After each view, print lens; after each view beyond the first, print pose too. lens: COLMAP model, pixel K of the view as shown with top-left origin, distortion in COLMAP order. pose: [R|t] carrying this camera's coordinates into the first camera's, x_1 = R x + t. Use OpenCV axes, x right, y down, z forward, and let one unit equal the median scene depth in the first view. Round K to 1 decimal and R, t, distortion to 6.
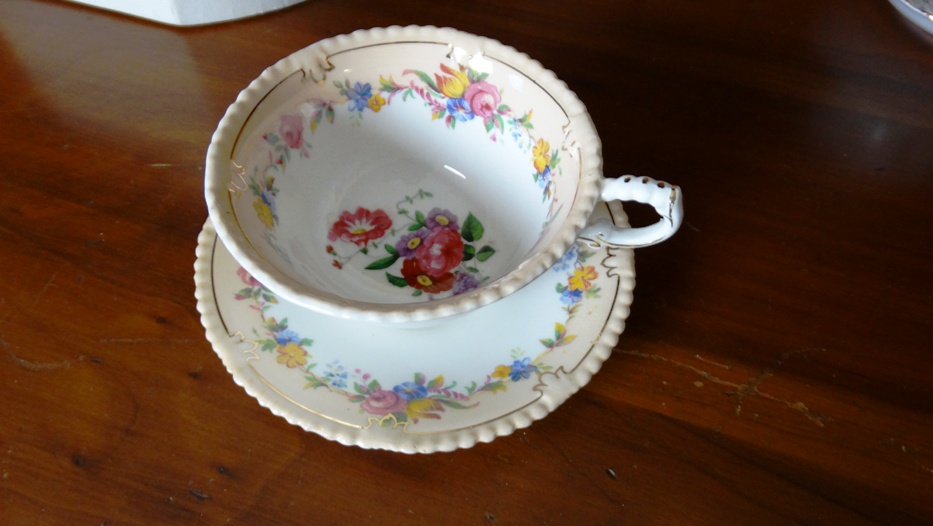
lens RADIAL K [[651.6, 0, 460.1], [0, 651.6, 266.3], [0, 0, 1]] dist [-0.001548, 0.001024]
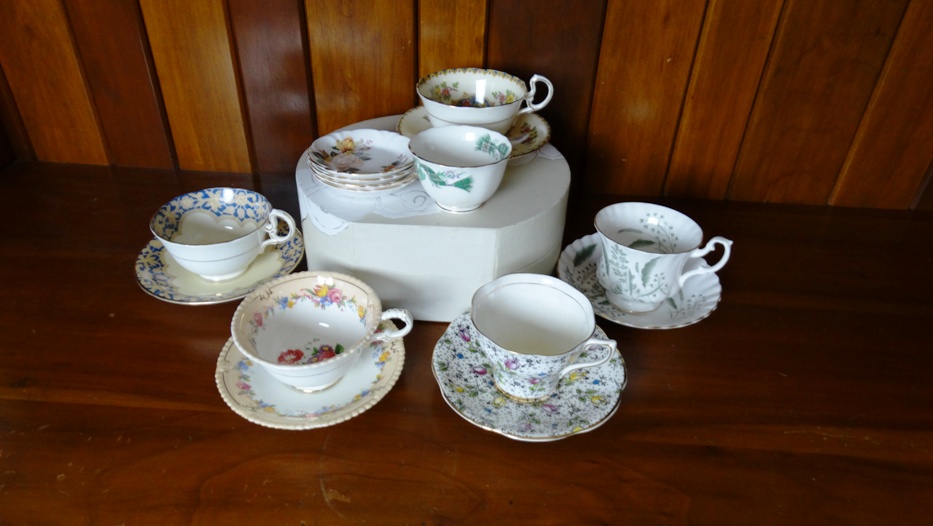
lens RADIAL K [[651.6, 0, 460.1], [0, 651.6, 266.3], [0, 0, 1]] dist [-0.001548, 0.001024]
pose [[0.964825, -0.150080, 0.215842, -0.023883], [0.212320, 0.928995, -0.303130, 0.488373], [-0.155023, 0.338296, 0.928183, -1.396181]]
